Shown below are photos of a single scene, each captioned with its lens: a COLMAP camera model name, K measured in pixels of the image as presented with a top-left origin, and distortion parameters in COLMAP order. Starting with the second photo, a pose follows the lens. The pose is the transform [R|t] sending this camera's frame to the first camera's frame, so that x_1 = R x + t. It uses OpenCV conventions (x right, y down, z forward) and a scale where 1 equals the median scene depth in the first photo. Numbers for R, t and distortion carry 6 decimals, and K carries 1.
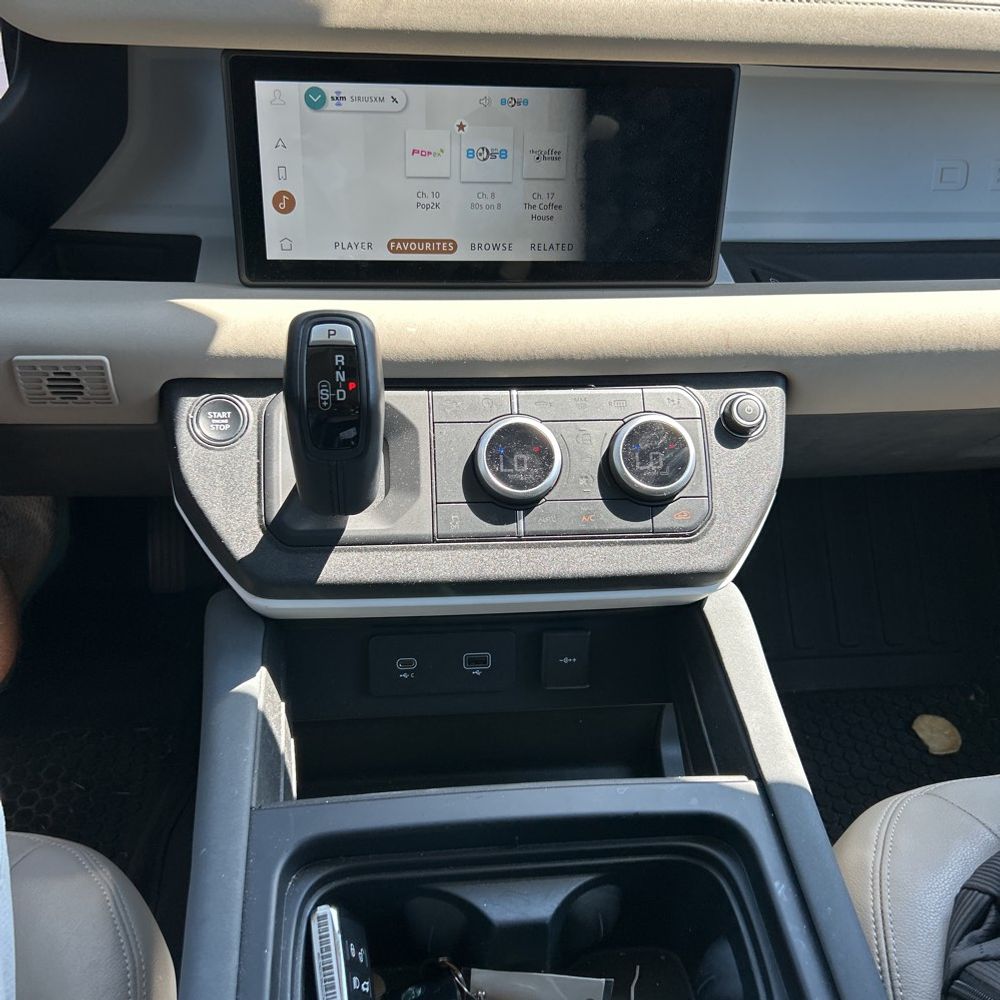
lens RADIAL K [[1039.9, 0, 500.0], [0, 1039.9, 500.0], [0, 0, 1]] dist [0.226438, -0.617177]
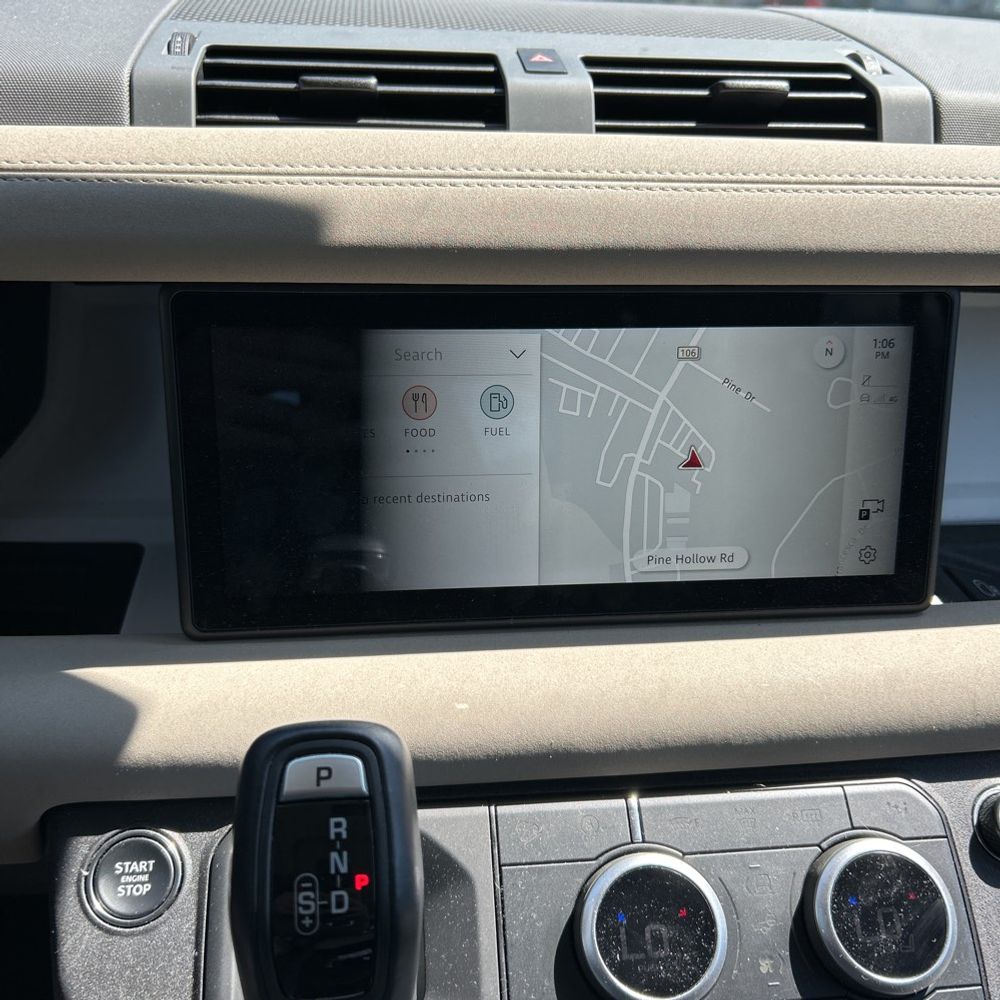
lens RADIAL K [[1019.1, 0, 504.6], [0, 1019.1, 497.2], [0, 0, 1]] dist [0.015737, -0.005571]
pose [[0.999680, -0.025174, 0.002584, -0.058401], [0.025151, 0.977050, -0.211518, -0.155763], [0.002800, 0.211515, 0.977371, 0.406307]]
